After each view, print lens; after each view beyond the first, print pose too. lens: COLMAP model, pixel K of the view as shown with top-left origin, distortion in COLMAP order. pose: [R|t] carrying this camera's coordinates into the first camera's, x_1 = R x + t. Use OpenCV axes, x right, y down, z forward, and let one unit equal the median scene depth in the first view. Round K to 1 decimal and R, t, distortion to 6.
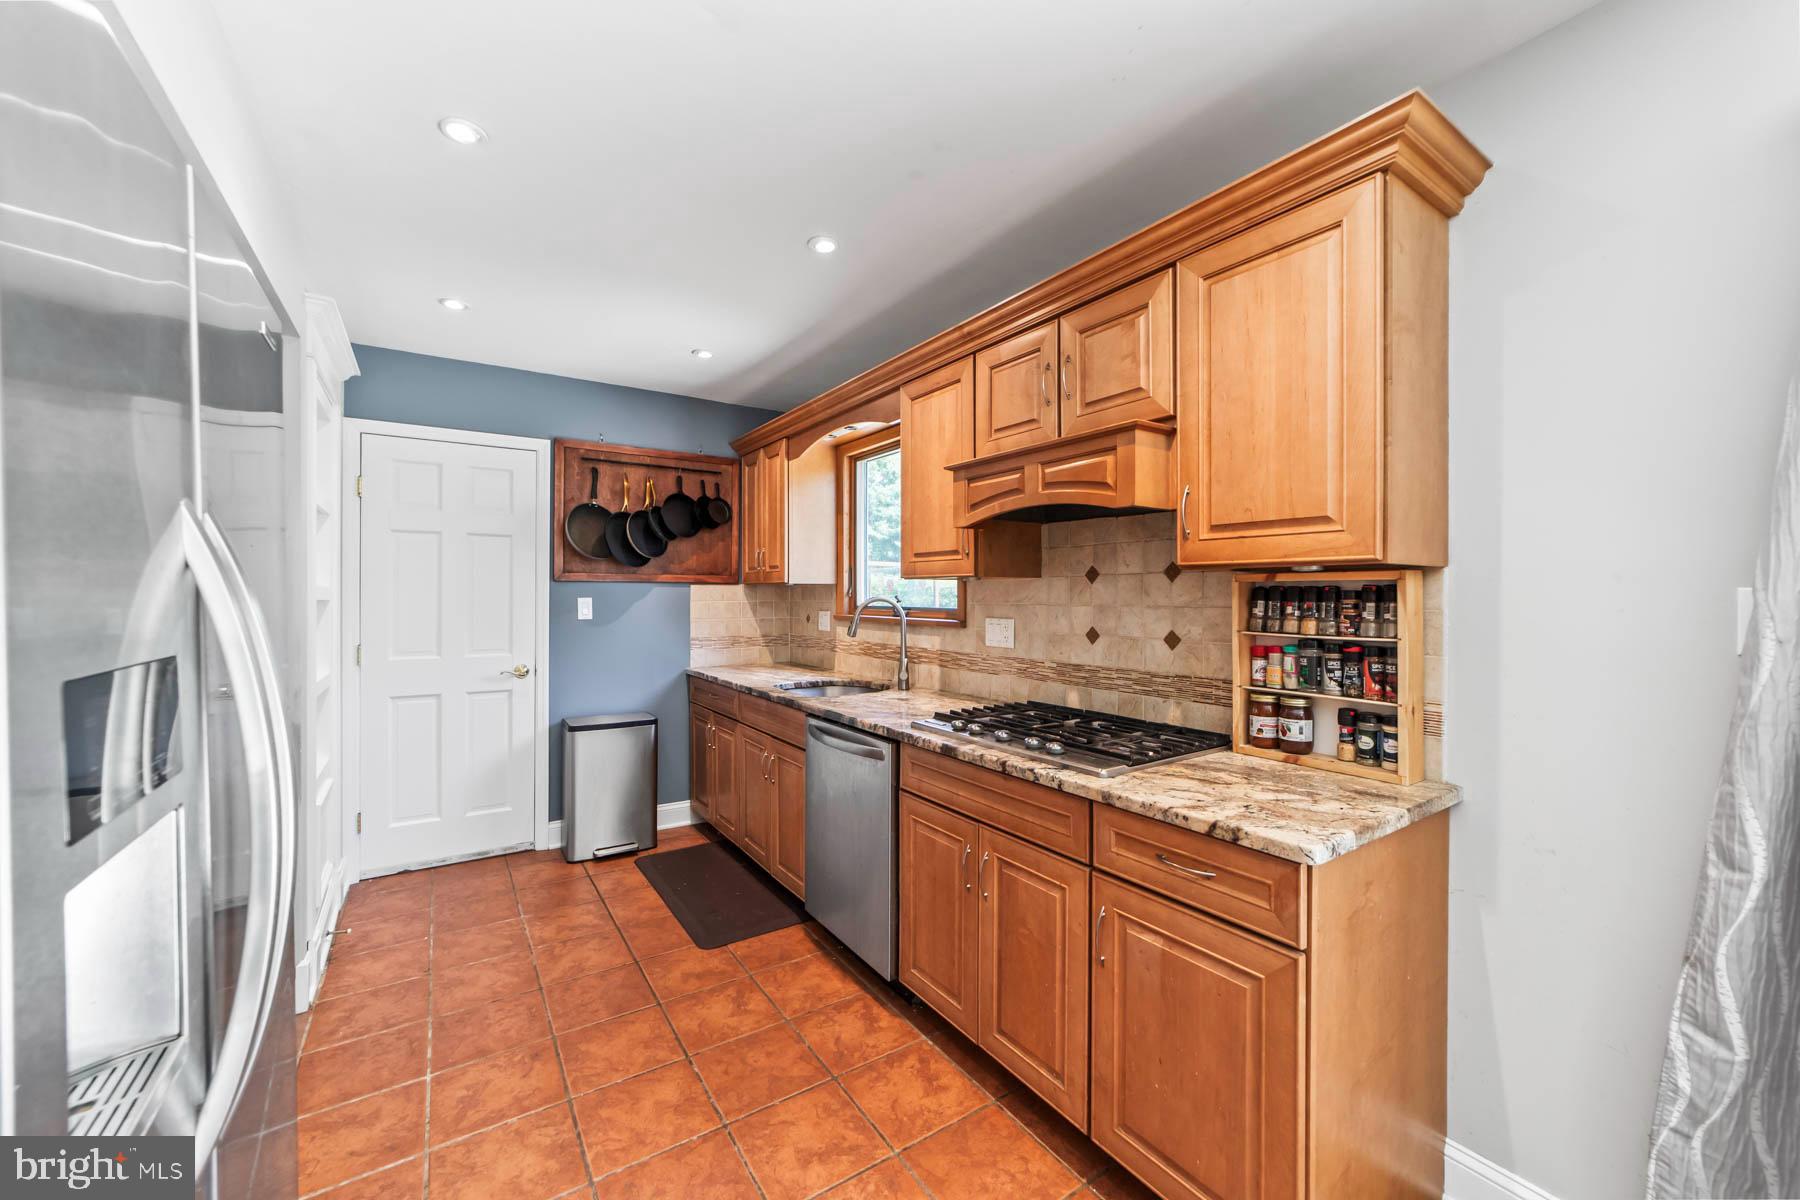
lens RADIAL K [[700.5, 0, 899.2], [0, 700.5, 598.4], [0, 0, 1]] dist [-0.004323, 0.001818]
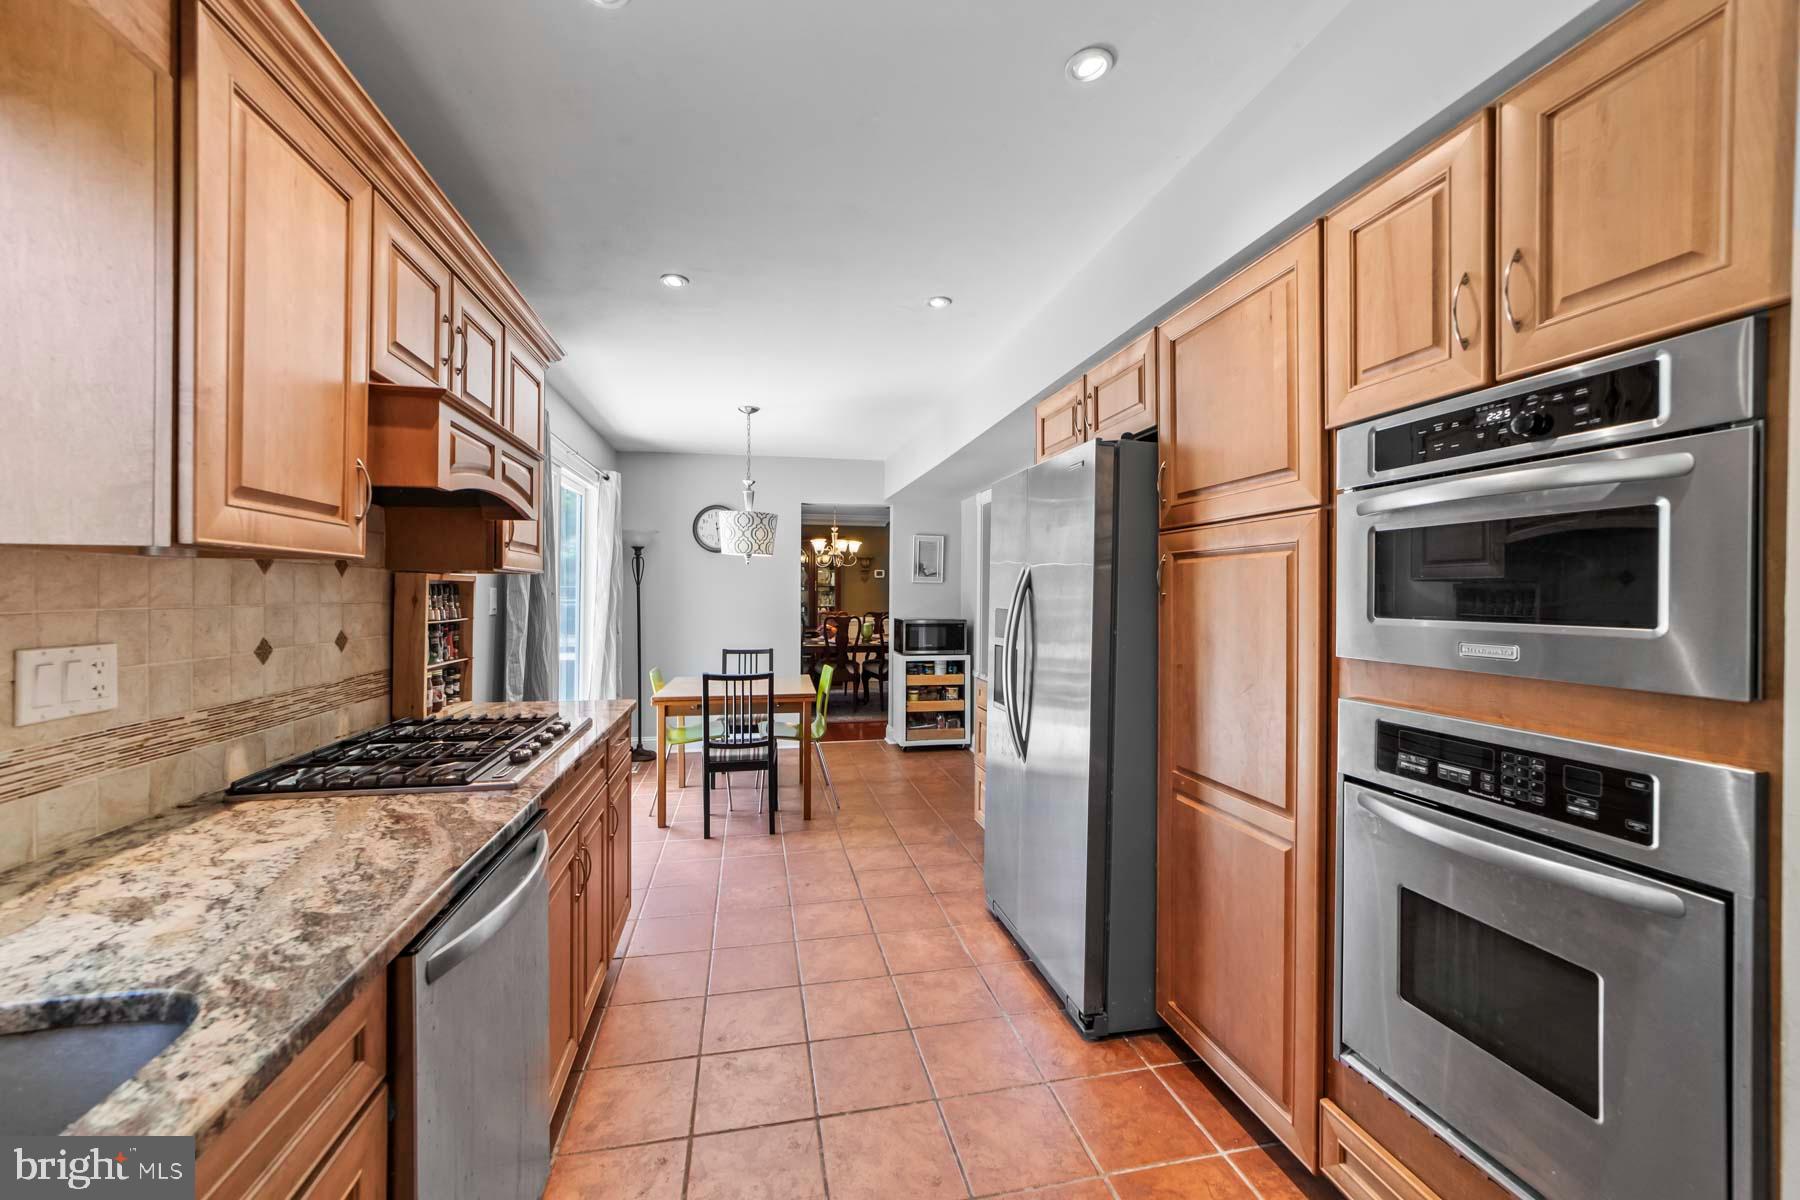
lens RADIAL K [[700.5, 0, 892.6], [0, 700.5, 590.9], [0, 0, 1]] dist [-0.004323, 0.001818]
pose [[-0.922281, -0.006355, 0.386467, -0.533535], [-0.005944, 0.999980, 0.002259, -0.009235], [-0.386474, -0.000214, -0.922300, 1.382278]]
